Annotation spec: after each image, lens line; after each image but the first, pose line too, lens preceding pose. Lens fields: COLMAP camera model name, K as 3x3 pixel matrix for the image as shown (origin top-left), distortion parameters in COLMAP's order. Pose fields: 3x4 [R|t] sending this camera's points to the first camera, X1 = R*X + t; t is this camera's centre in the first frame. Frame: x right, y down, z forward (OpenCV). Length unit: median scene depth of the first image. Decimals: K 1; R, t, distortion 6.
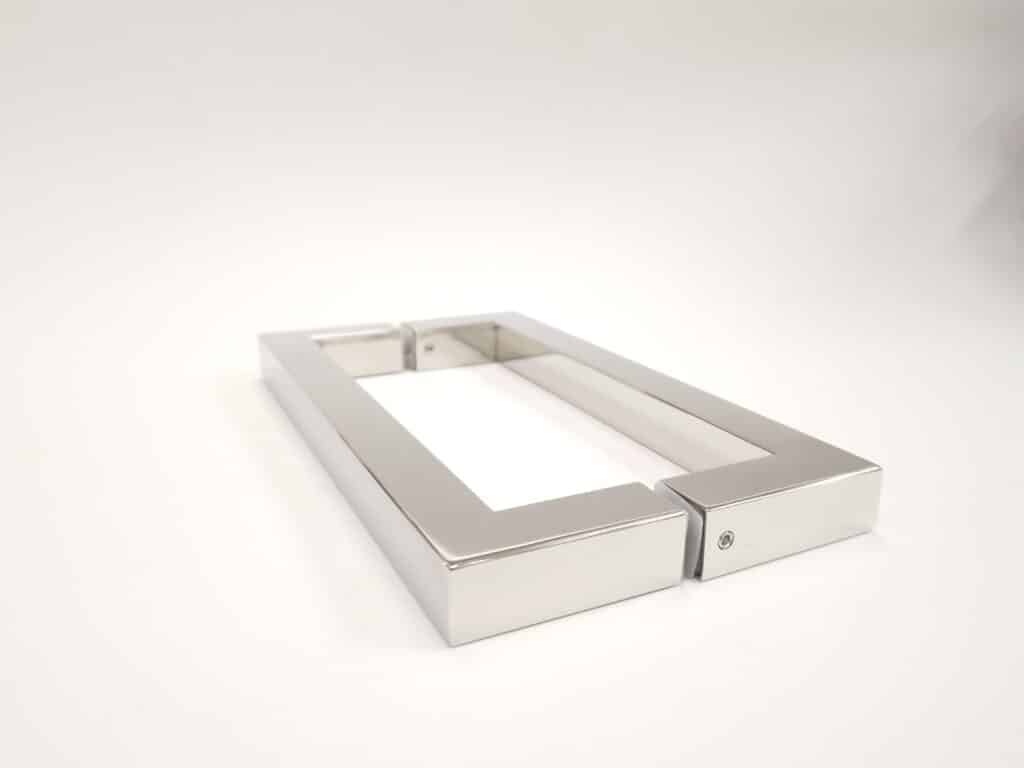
lens RADIAL K [[824.6, 0, 512.0], [0, 824.6, 384.0], [0, 0, 1]] dist [-0.007177, -0.002750]
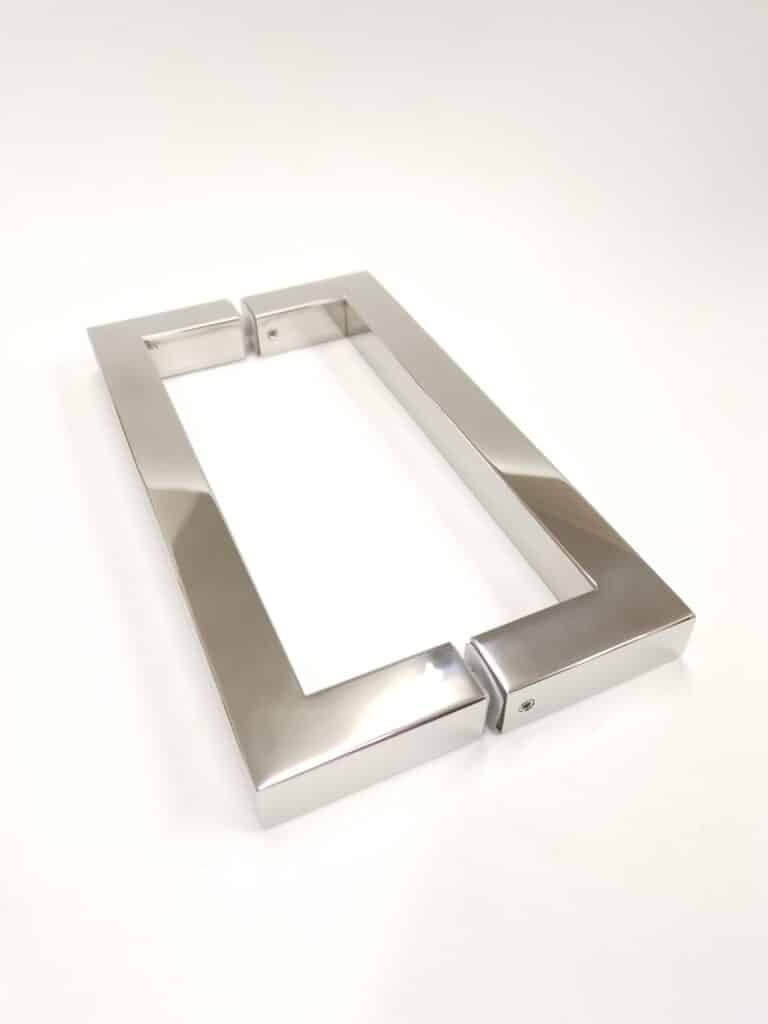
lens RADIAL K [[824.6, 0, 384.0], [0, 824.6, 512.0], [0, 0, 1]] dist [-0.007177, -0.002750]
pose [[0.999513, 0.010188, -0.029505, 0.092859], [0.003684, 0.900133, 0.435599, -0.443594], [0.030996, -0.435496, 0.899657, 0.130089]]
